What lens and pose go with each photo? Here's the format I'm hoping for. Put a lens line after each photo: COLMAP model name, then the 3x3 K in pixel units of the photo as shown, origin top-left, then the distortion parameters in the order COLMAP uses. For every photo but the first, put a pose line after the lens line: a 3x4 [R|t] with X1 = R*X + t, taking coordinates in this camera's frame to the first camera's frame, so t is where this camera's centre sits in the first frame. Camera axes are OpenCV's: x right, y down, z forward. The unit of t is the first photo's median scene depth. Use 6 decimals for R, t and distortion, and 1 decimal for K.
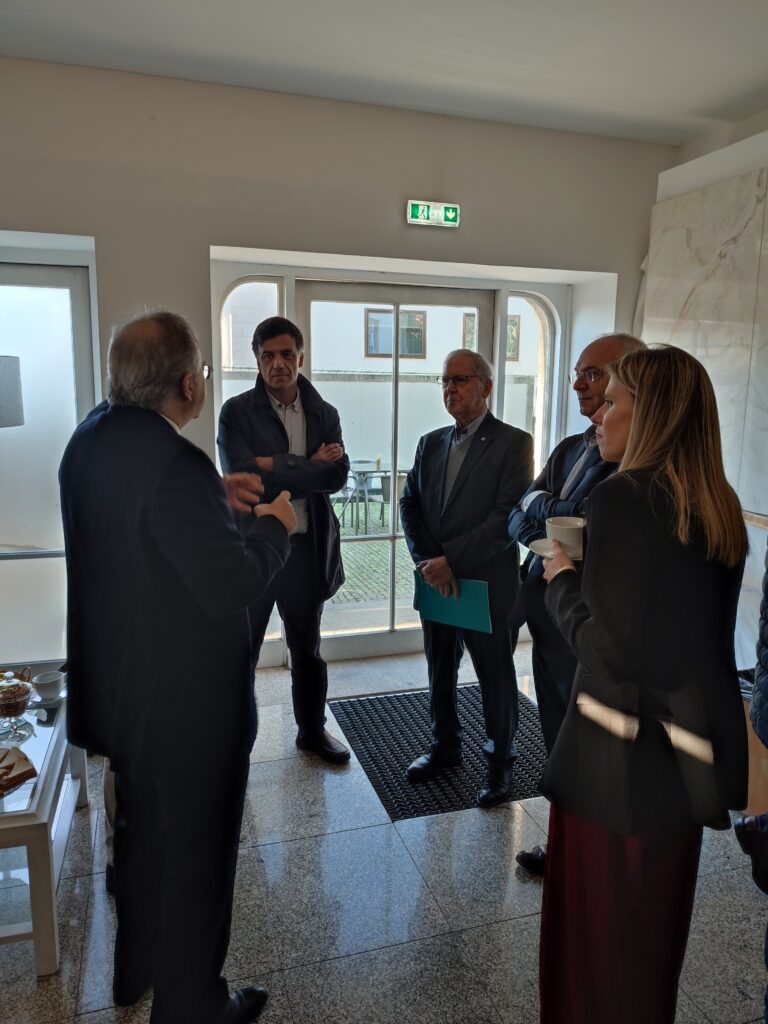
lens RADIAL K [[740.4, 0, 384.0], [0, 740.4, 512.0], [0, 0, 1]] dist [-0.003809, -0.003356]
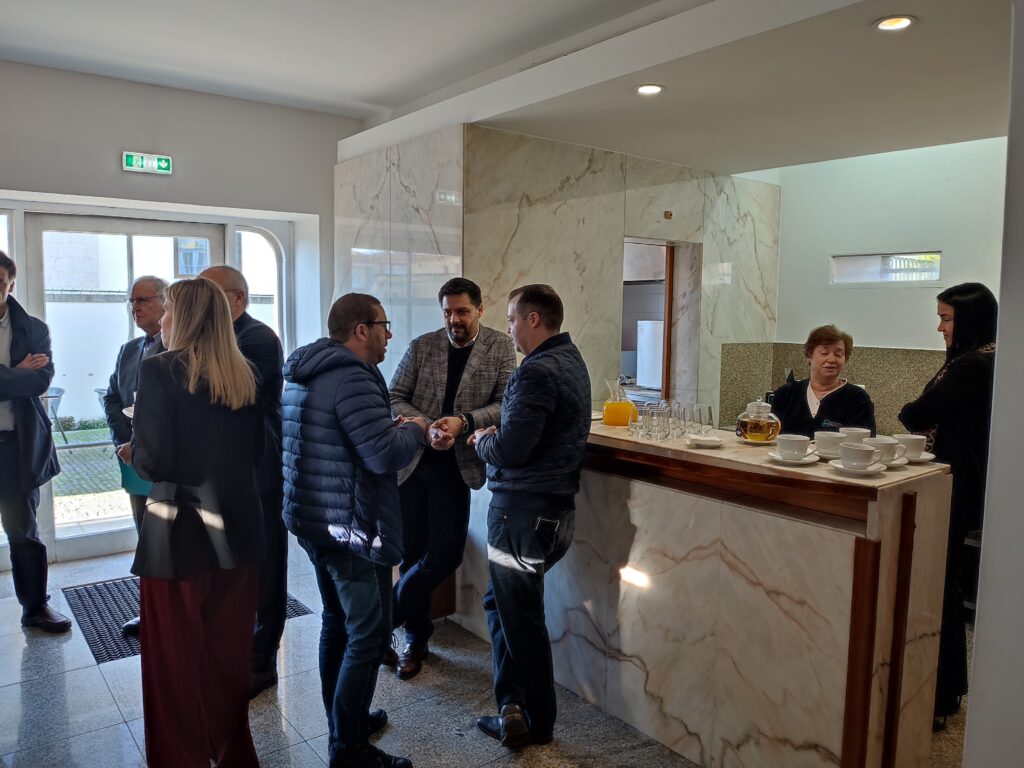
lens RADIAL K [[776.2, 0, 528.4], [0, 776.2, 380.9], [0, 0, 1]] dist [-0.033265, -0.001970]
pose [[0.937965, -0.039031, 0.344527, 0.211455], [0.065156, 0.995784, -0.064573, 0.071000], [-0.340554, 0.083015, 0.936553, -0.357891]]
